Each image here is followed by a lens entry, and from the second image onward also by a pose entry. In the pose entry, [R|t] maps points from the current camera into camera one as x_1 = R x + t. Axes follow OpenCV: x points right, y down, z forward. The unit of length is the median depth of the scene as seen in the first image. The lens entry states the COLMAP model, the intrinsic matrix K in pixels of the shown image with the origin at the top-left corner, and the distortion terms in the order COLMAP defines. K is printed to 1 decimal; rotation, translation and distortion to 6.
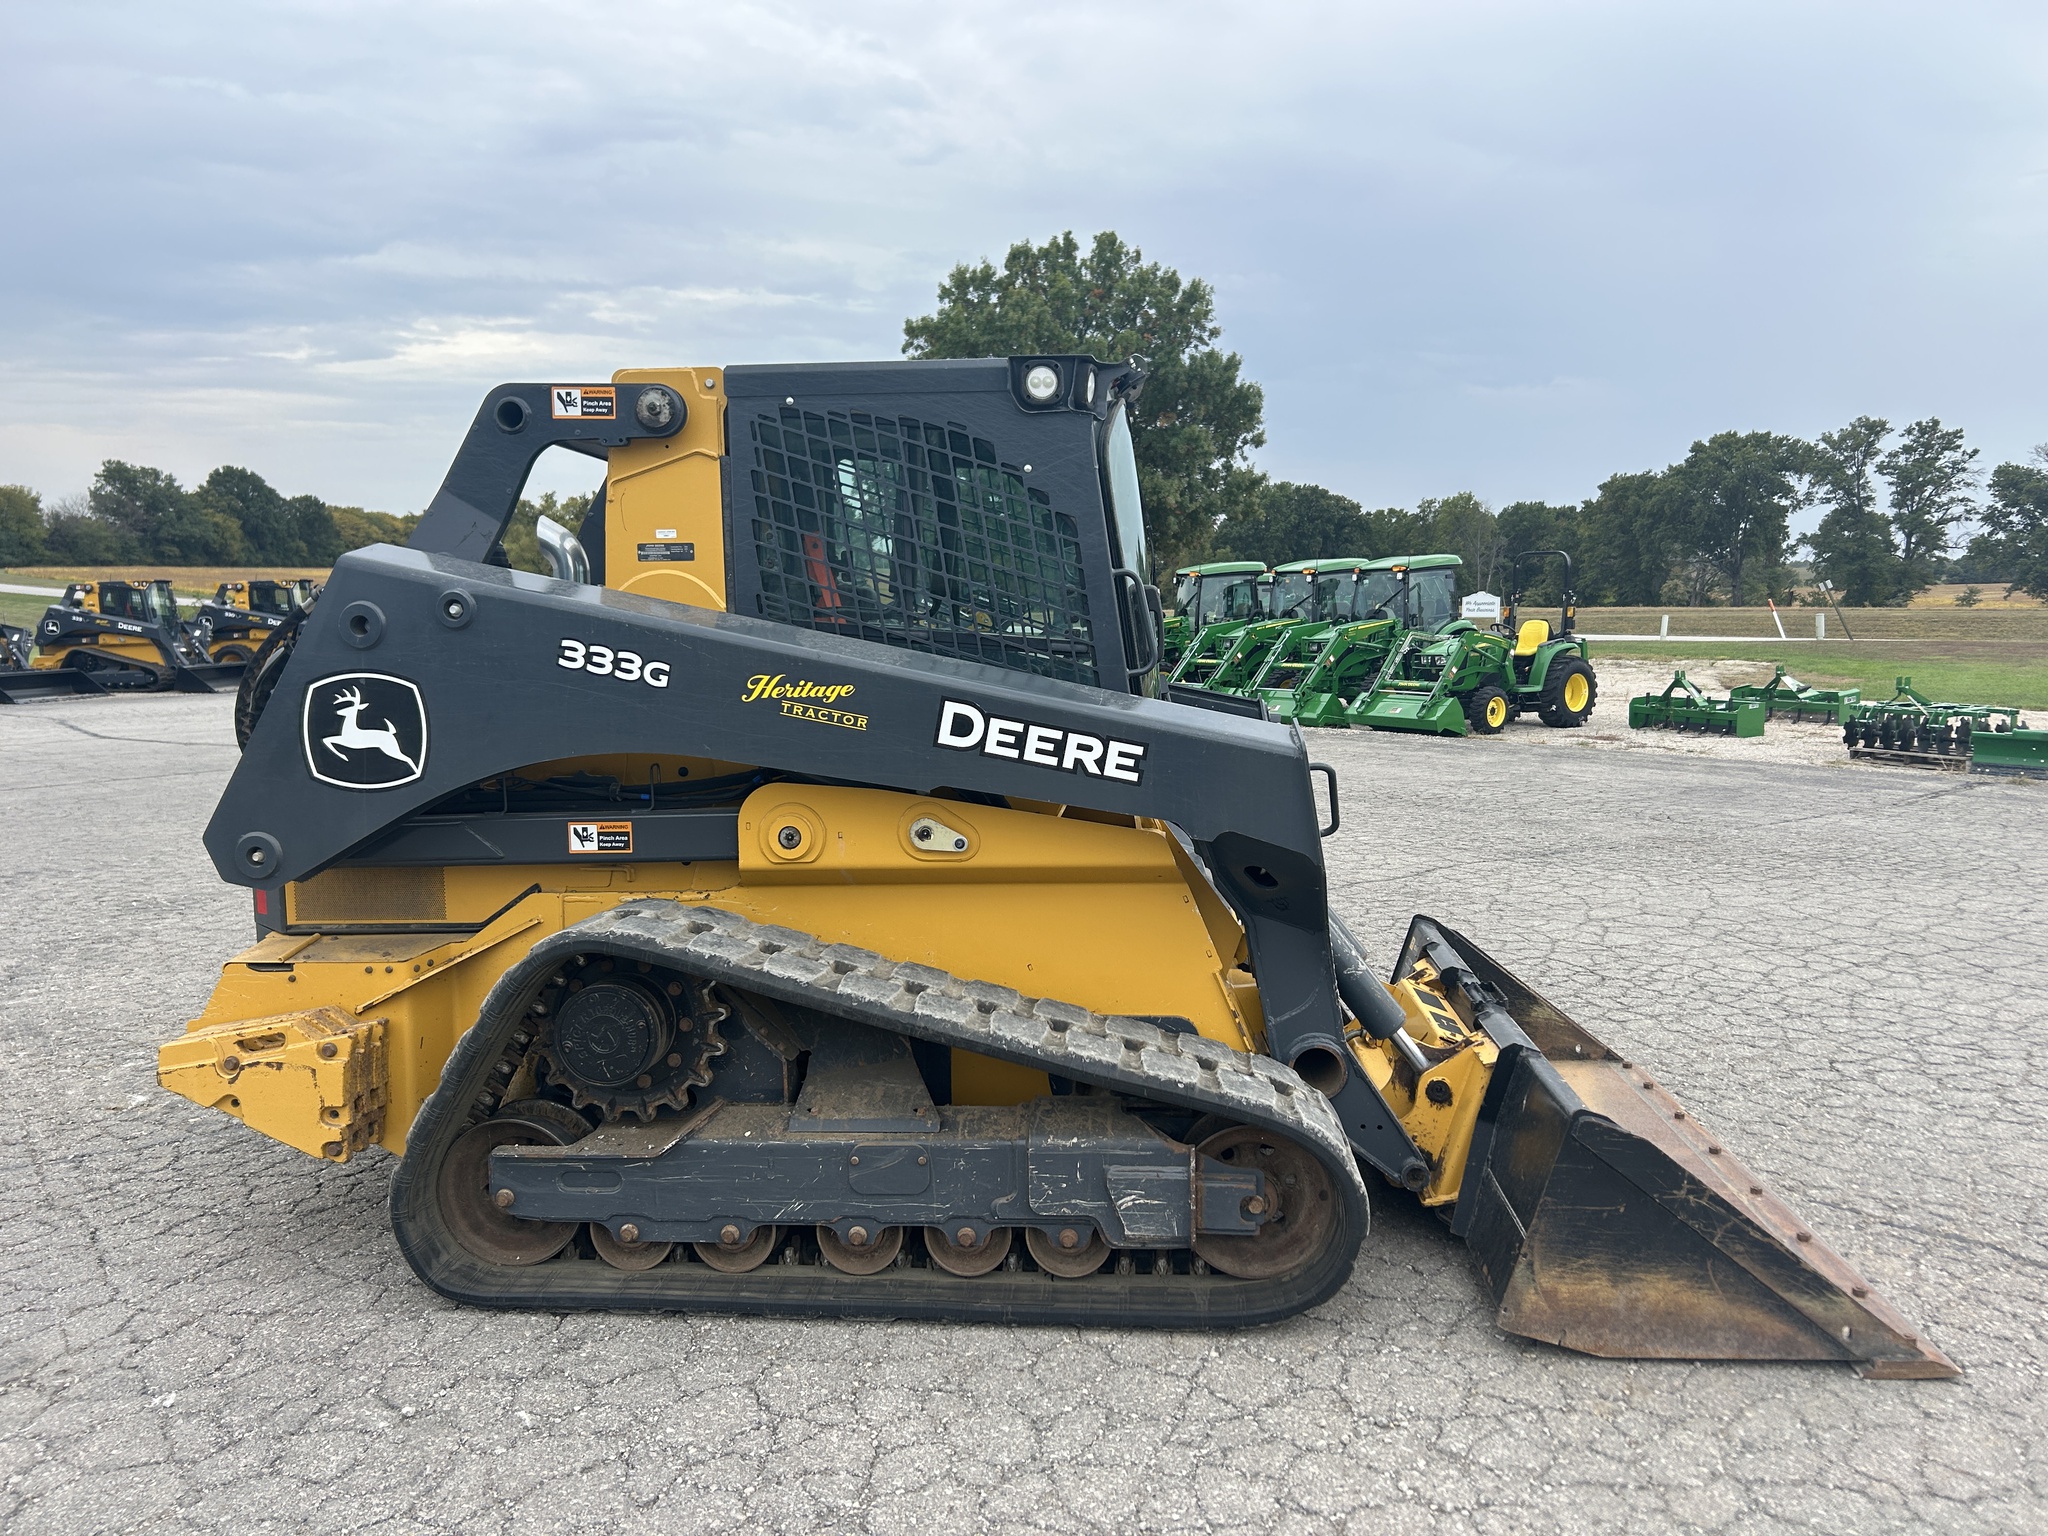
lens RADIAL K [[1545.1, 0, 1045.8], [0, 1545.1, 762.6], [0, 0, 1]] dist [0.048408, -0.052318]
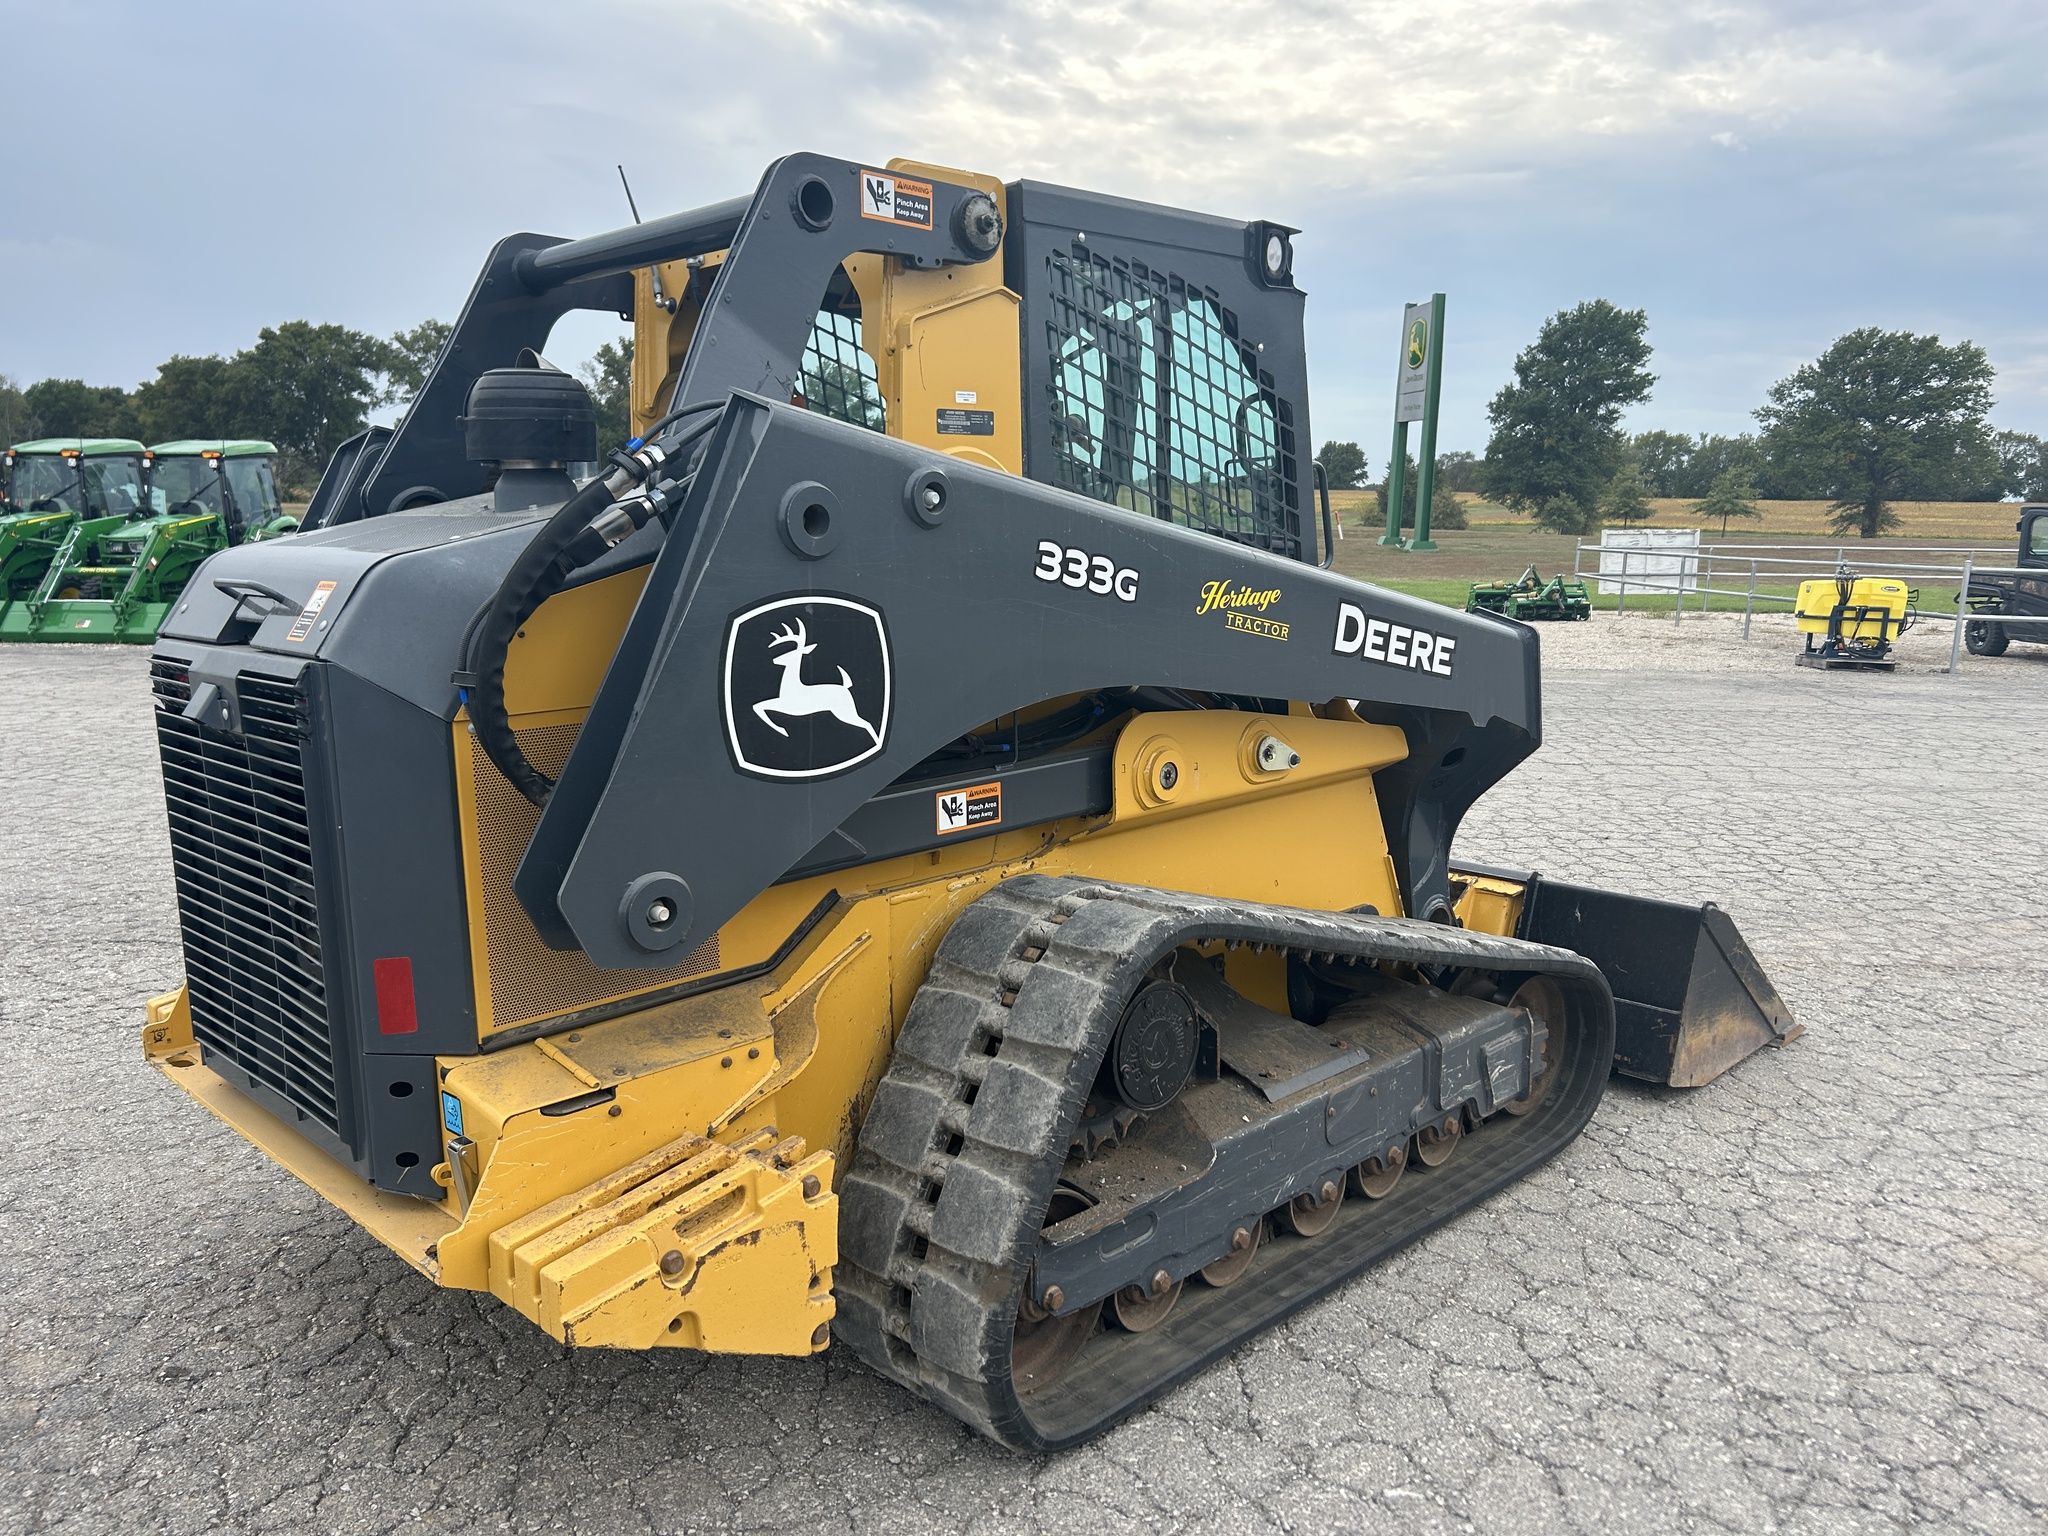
lens RADIAL K [[1545.1, 0, 1046.5], [0, 1545.1, 772.9], [0, 0, 1]] dist [0.048408, -0.052318]
pose [[0.651684, -0.120023, 0.748934, -0.844797], [0.066674, 0.992643, 0.101063, -0.042705], [-0.755554, -0.015927, 0.654892, 0.503558]]
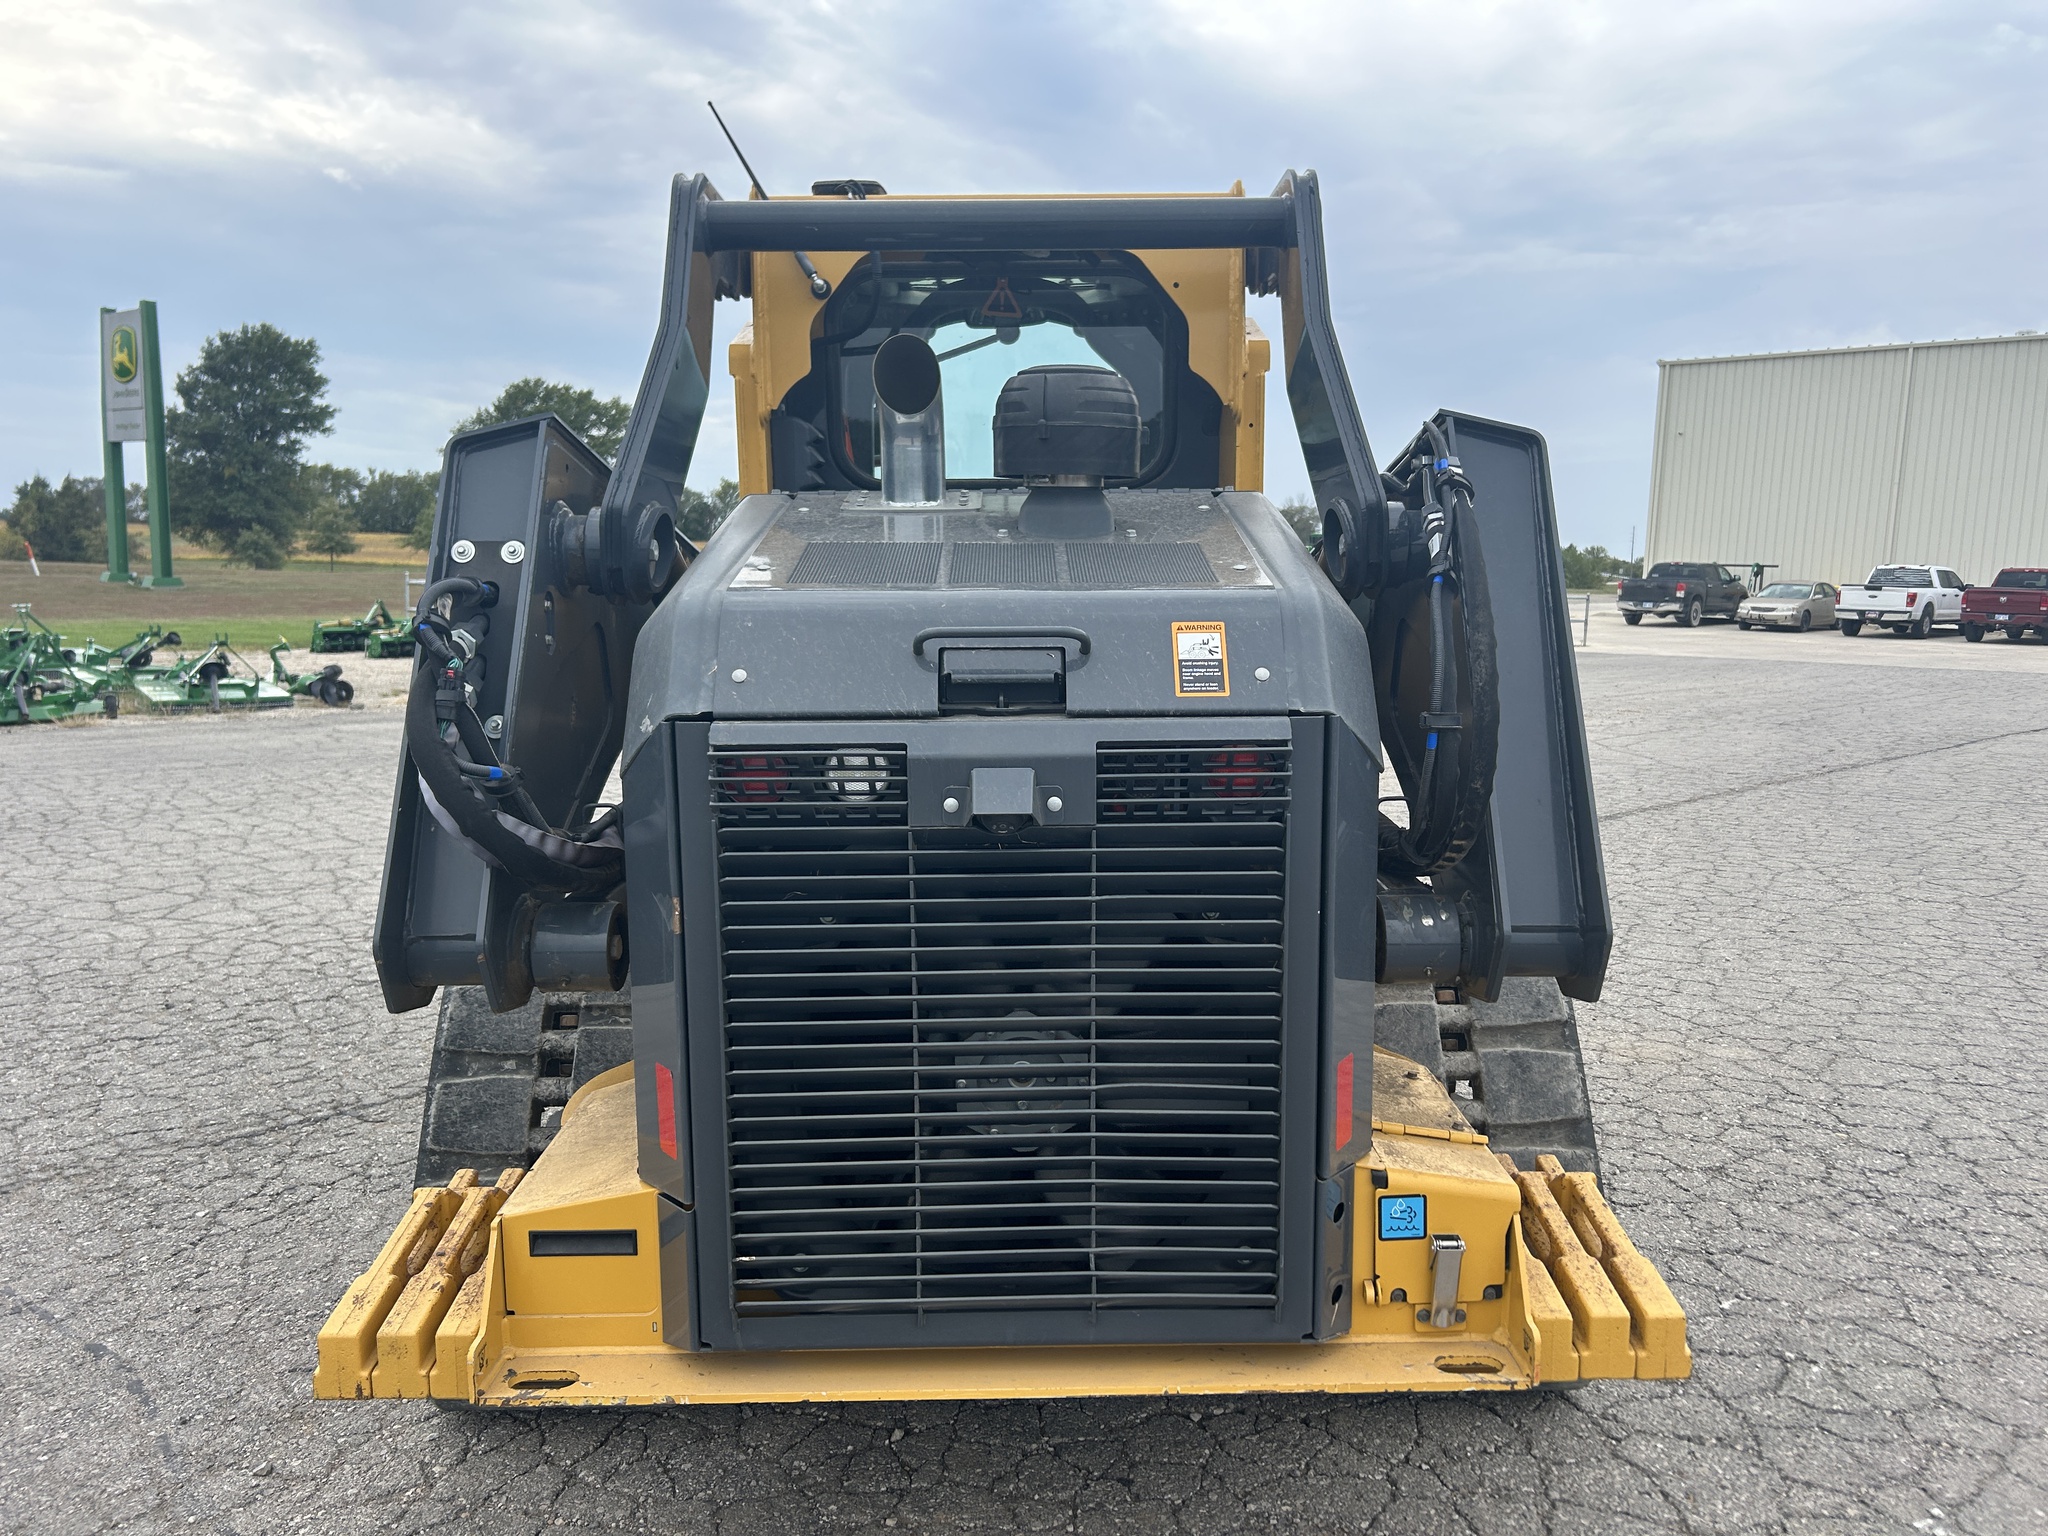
lens RADIAL K [[1545.1, 0, 1036.6], [0, 1545.1, 787.2], [0, 0, 1]] dist [0.048408, -0.052318]
pose [[-0.084558, -0.146547, 0.985583, -0.876062], [0.092562, 0.983693, 0.154208, -0.051942], [-0.992110, 0.104267, -0.069615, 0.611144]]
